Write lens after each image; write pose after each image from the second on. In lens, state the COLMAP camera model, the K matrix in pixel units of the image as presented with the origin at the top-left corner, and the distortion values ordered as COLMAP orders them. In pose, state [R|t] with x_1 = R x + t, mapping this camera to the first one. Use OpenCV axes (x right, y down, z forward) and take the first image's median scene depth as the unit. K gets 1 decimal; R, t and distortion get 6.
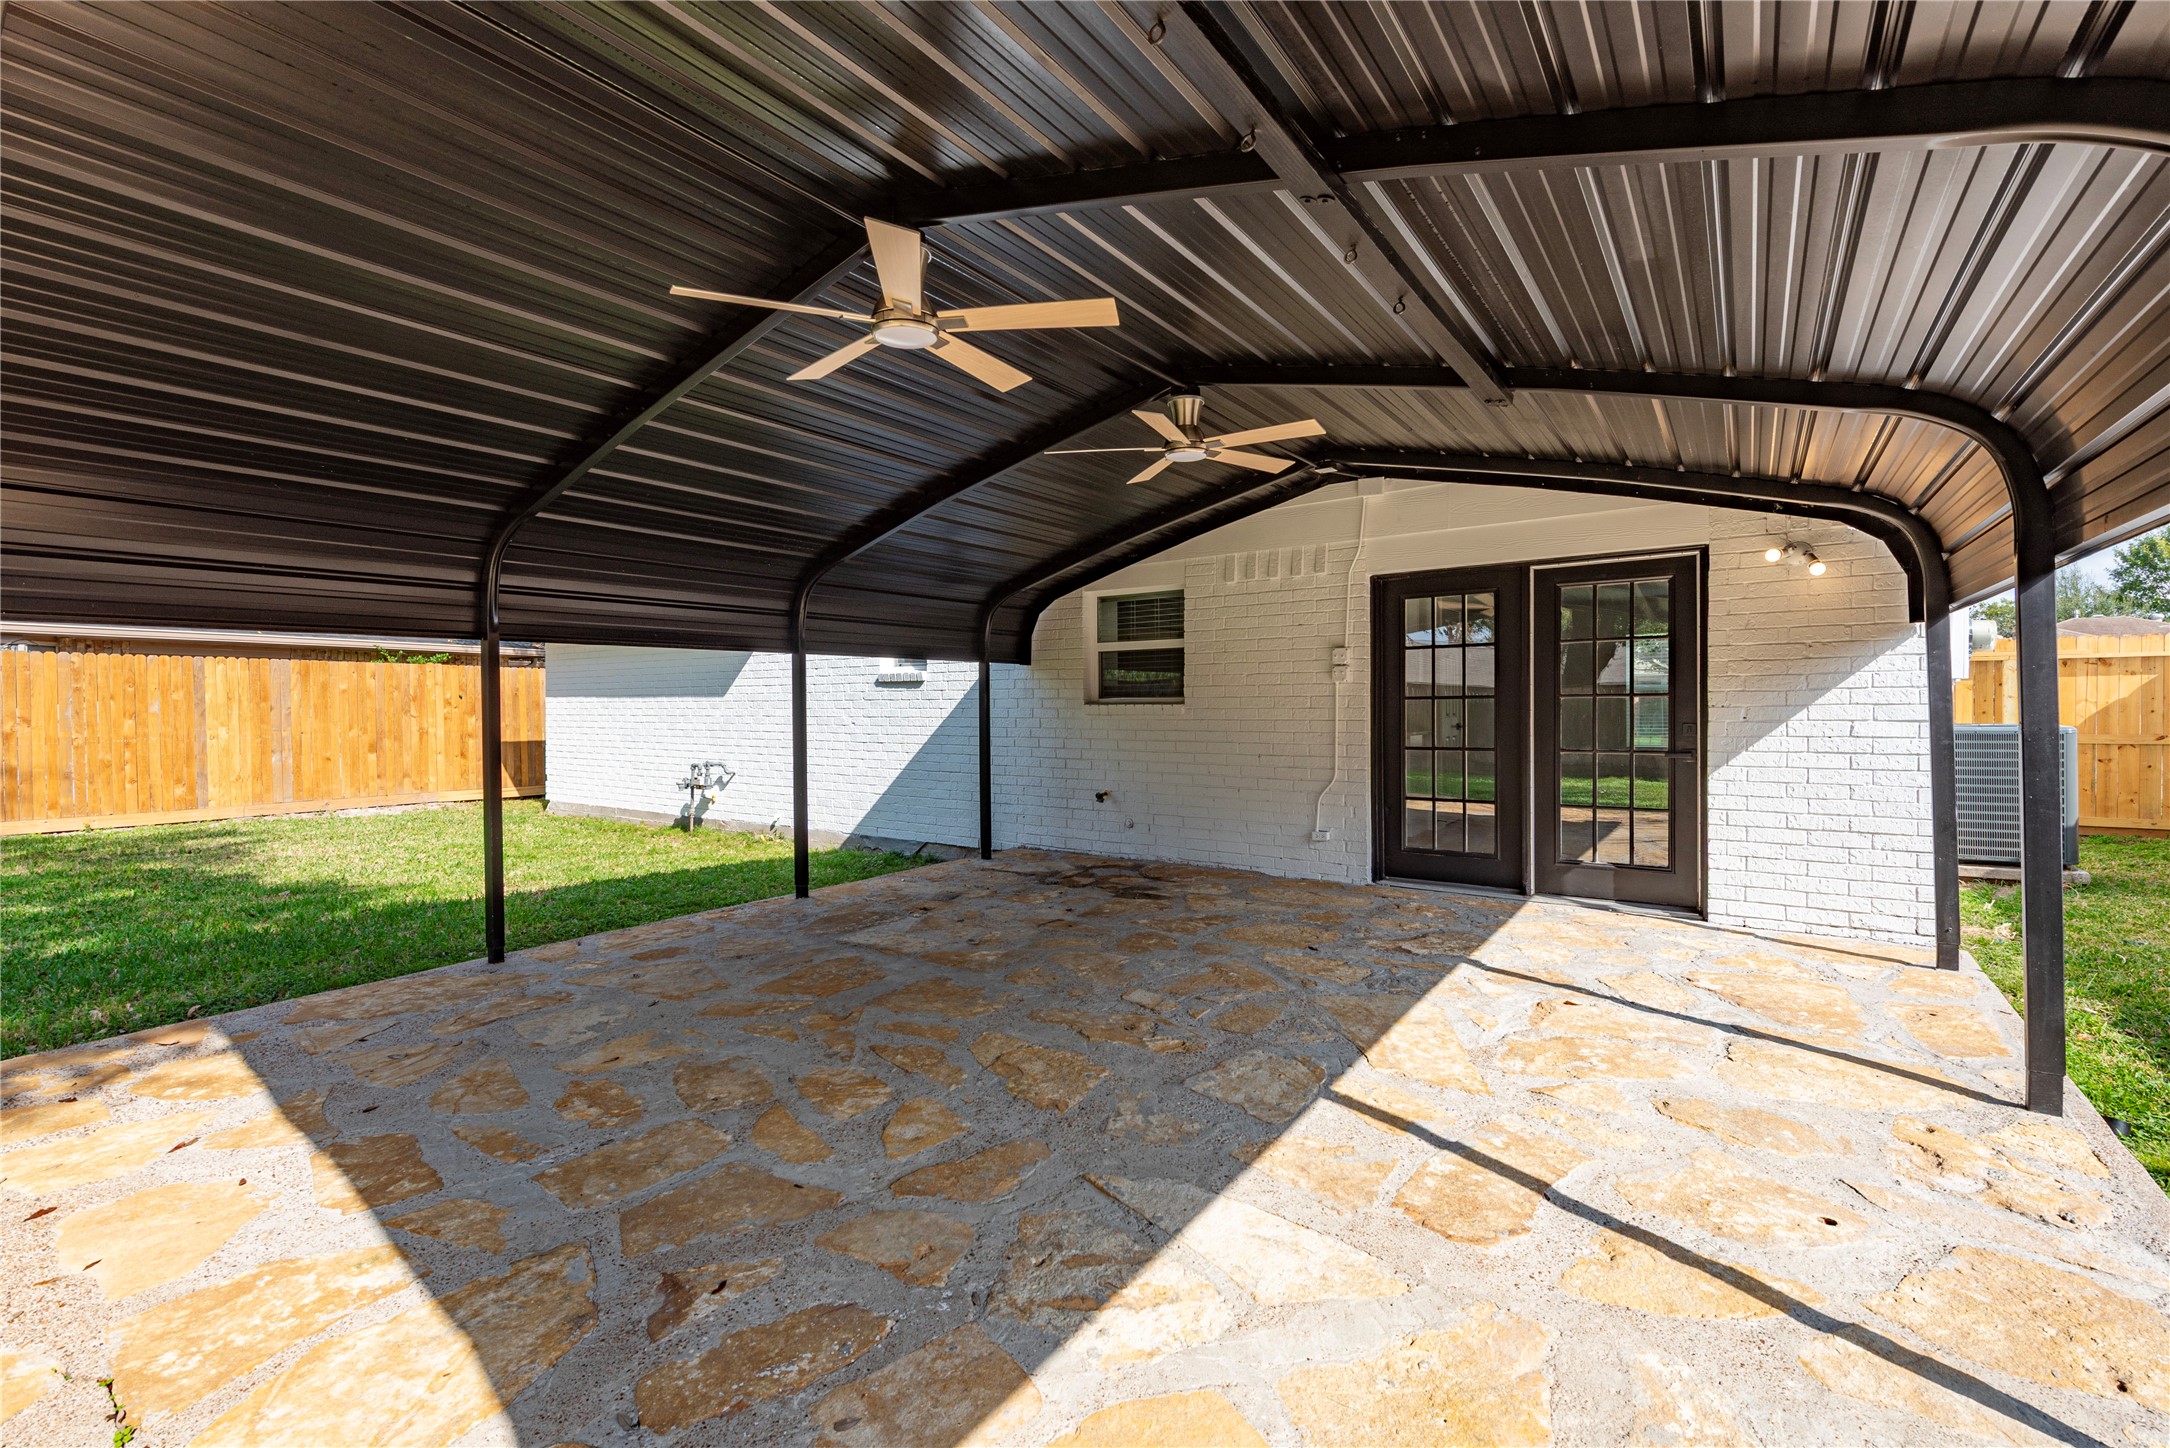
lens RADIAL K [[983.9, 0, 1082.2], [0, 983.9, 722.7], [0, 0, 1]] dist [0.000931, 0.000155]
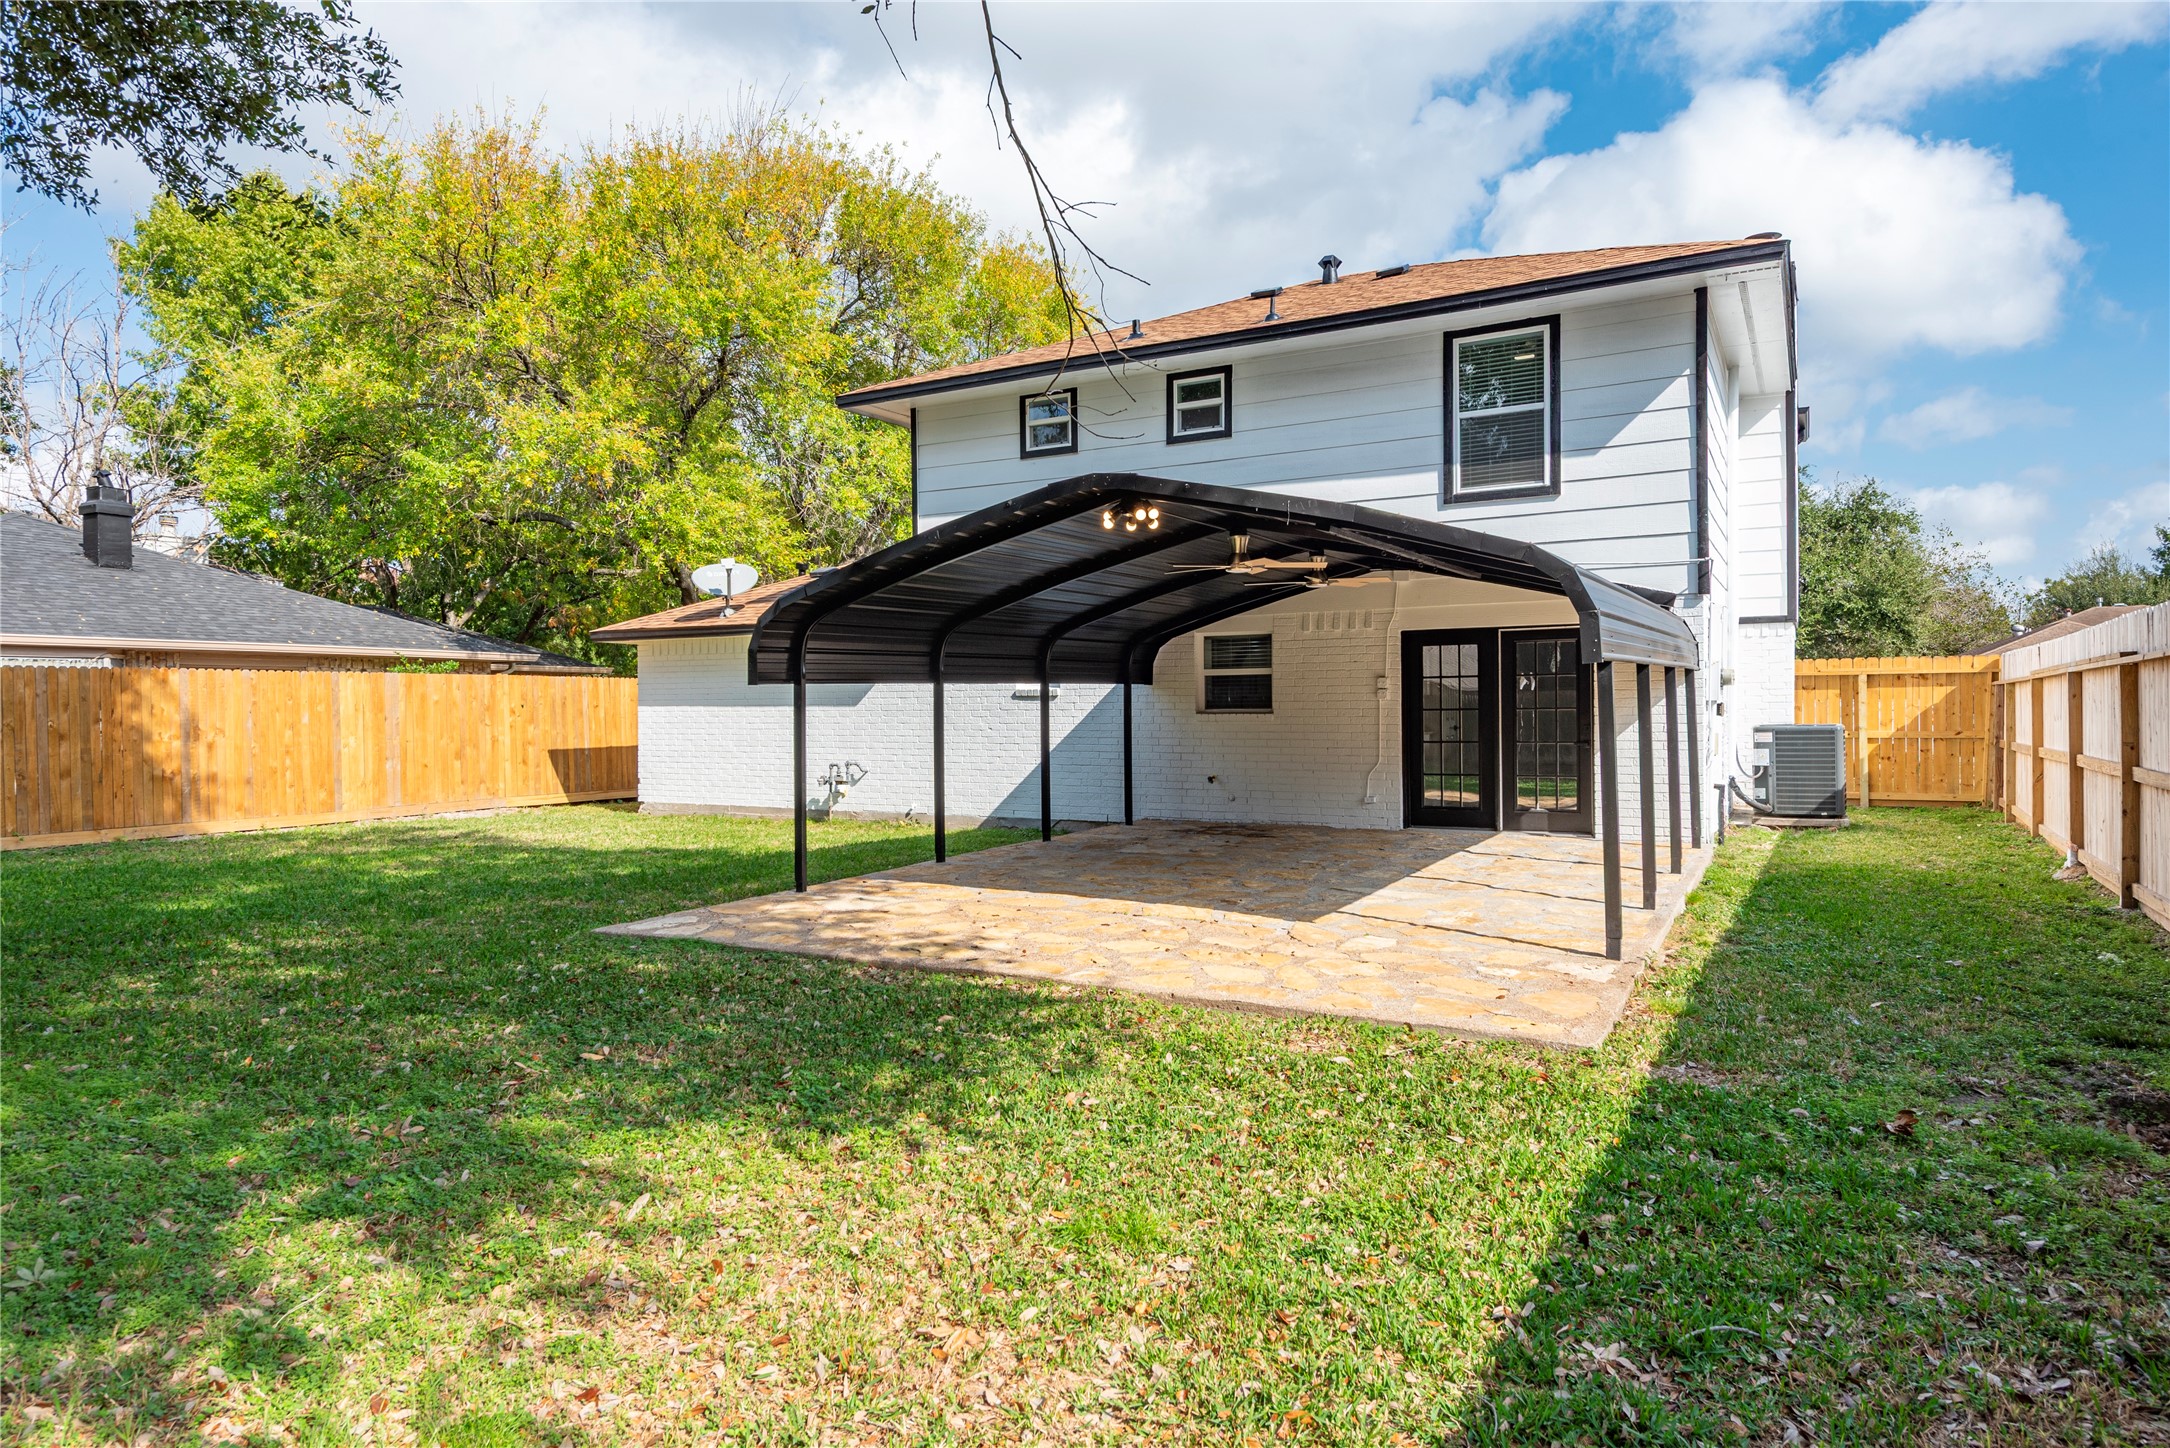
lens RADIAL K [[1317.8, 0, 1085.0], [0, 1317.8, 724.0], [0, 0, 1]] dist [0.000588, -0.000065]
pose [[0.995315, -0.006247, 0.096479, -0.324703], [0.006456, 0.999977, -0.001861, -0.001783], [-0.096465, 0.002475, 0.995333, -0.818128]]
